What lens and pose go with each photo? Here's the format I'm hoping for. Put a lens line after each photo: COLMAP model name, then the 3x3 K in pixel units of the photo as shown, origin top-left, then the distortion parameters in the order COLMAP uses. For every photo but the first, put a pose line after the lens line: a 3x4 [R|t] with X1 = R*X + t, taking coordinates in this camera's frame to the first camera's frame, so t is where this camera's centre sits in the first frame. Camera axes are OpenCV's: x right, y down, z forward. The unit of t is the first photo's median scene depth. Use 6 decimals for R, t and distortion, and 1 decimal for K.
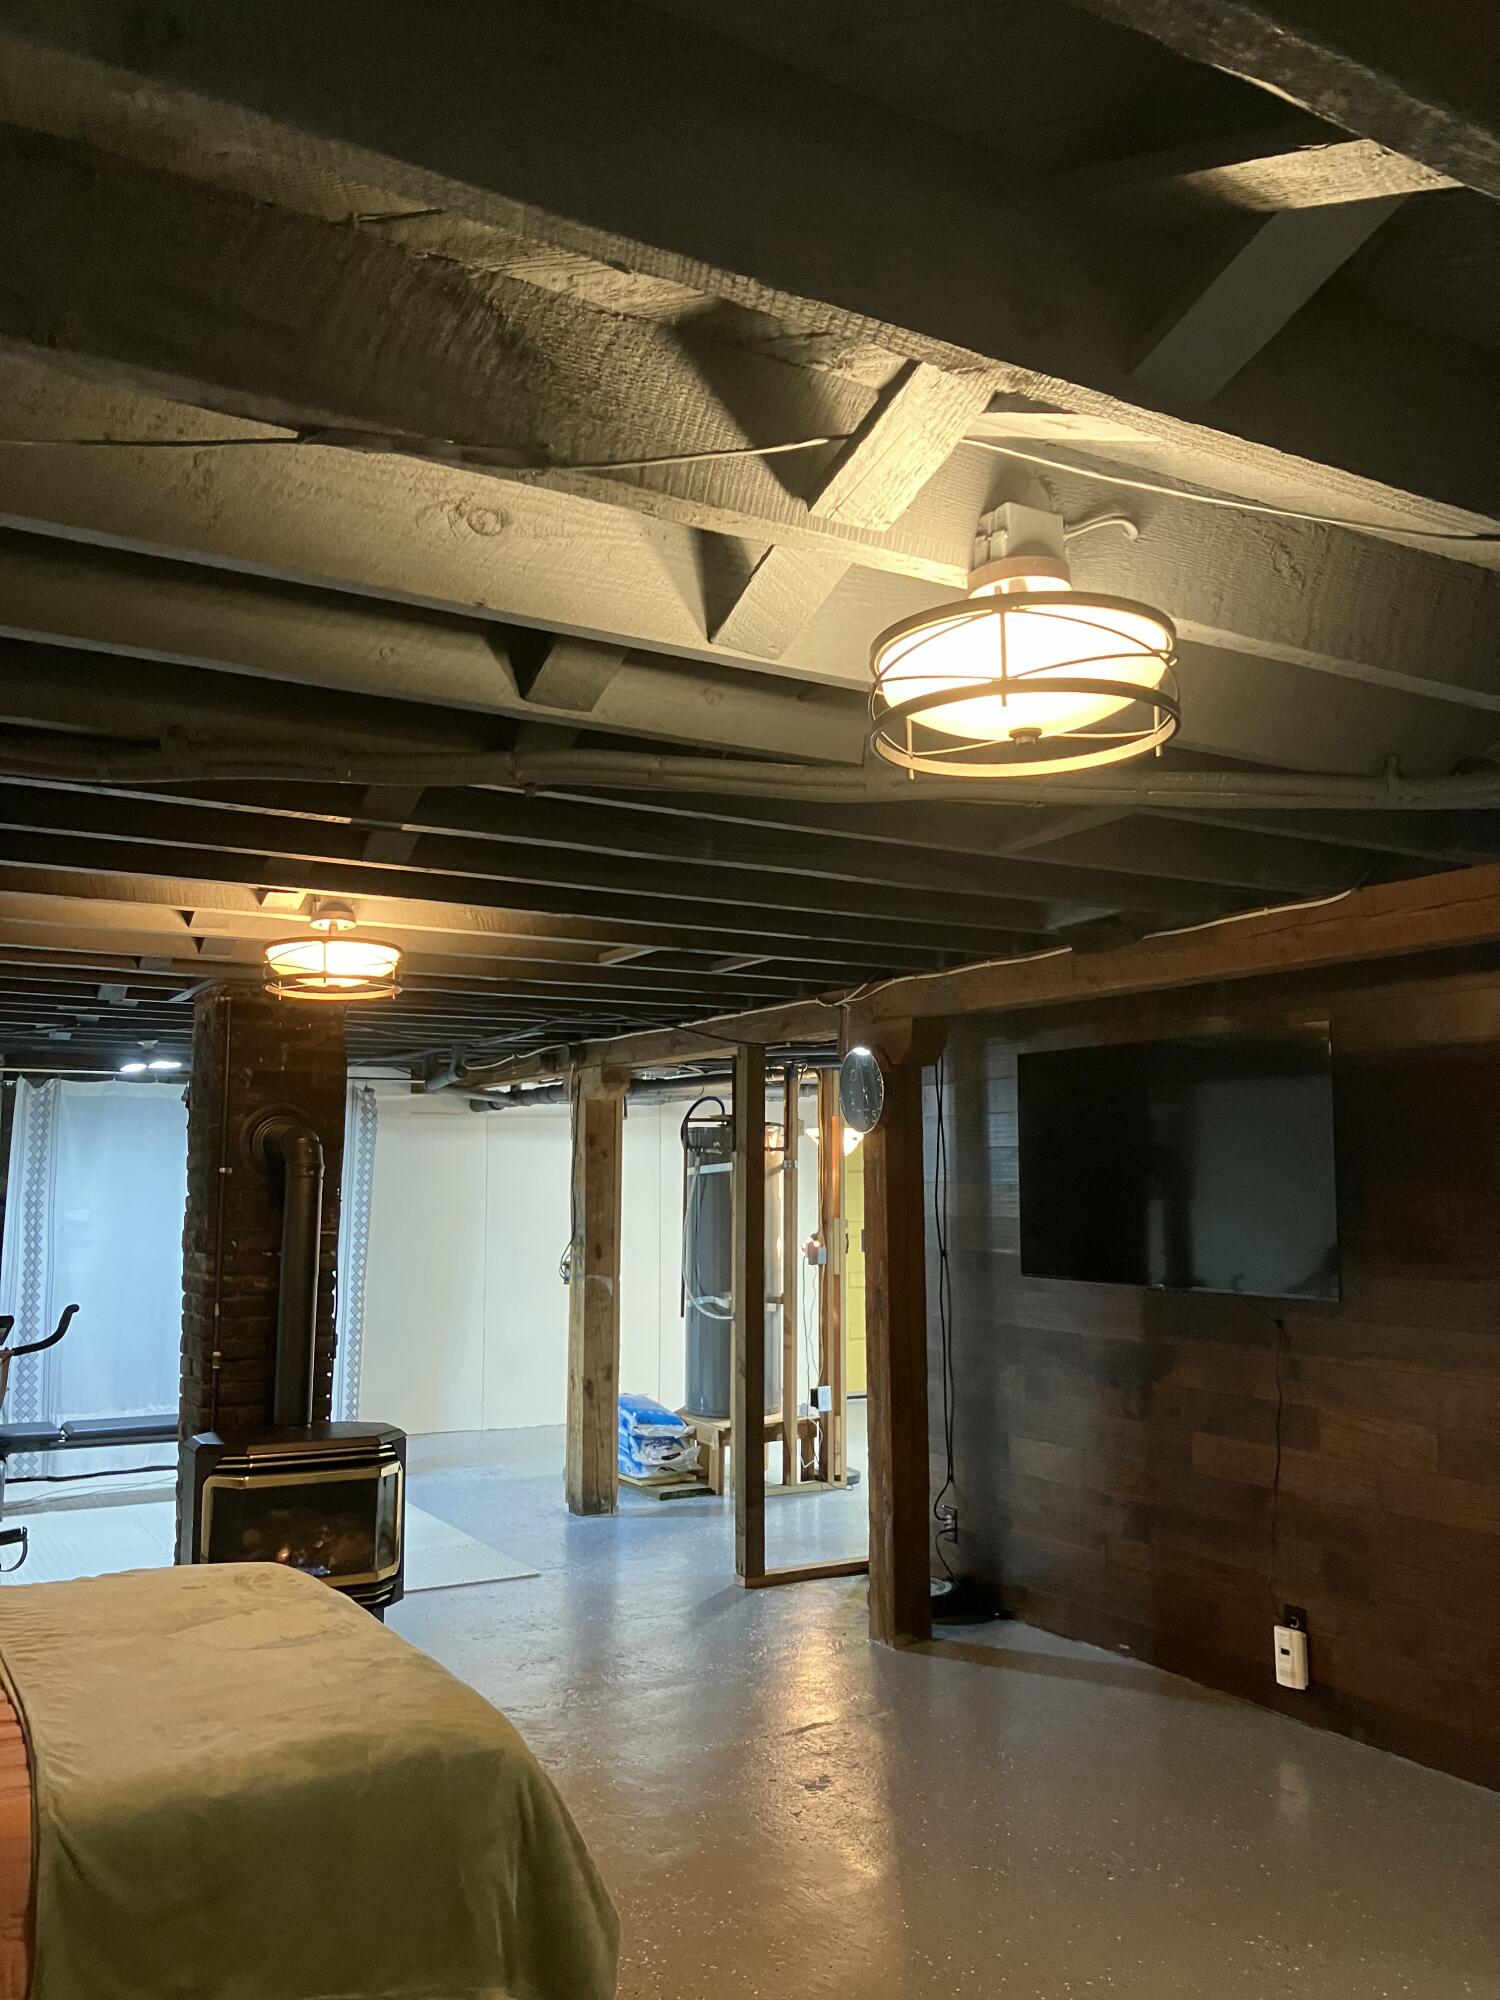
lens RADIAL K [[1640.5, 0, 745.7], [0, 1640.5, 999.5], [0, 0, 1]] dist [0.023143, -0.003272]
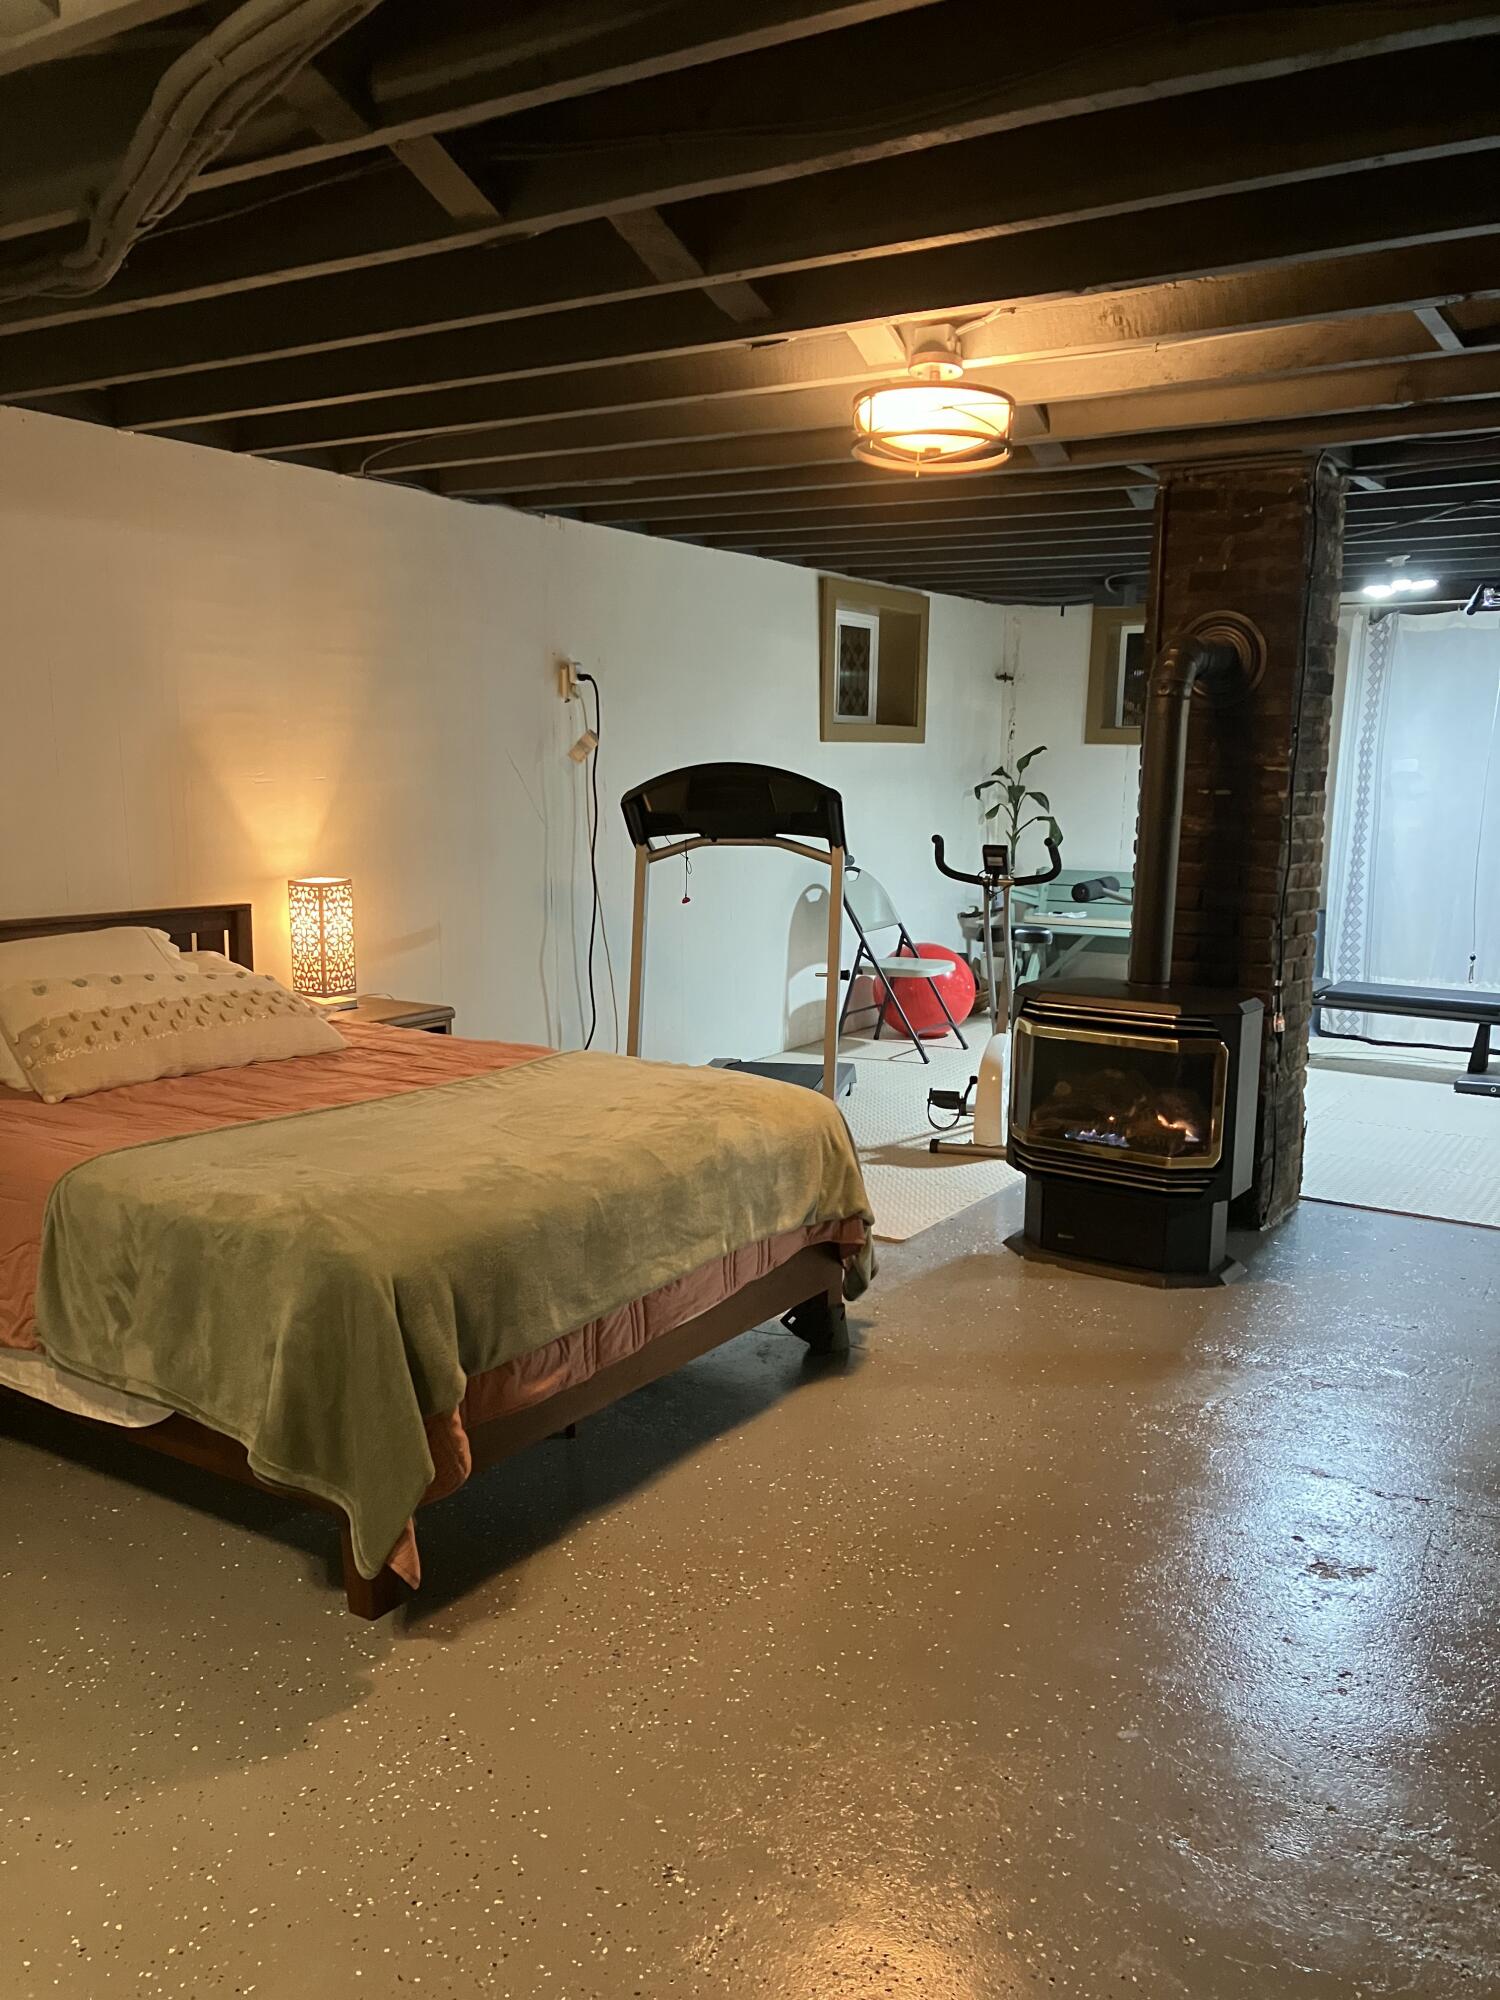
lens RADIAL K [[1640.5, 0, 748.8], [0, 1640.5, 1009.8], [0, 0, 1]] dist [0.023143, -0.003272]
pose [[0.478145, 0.144070, -0.866384, 0.232510], [0.082666, 0.974693, 0.207702, 0.044535], [0.874382, -0.170933, 0.454135, 0.252974]]
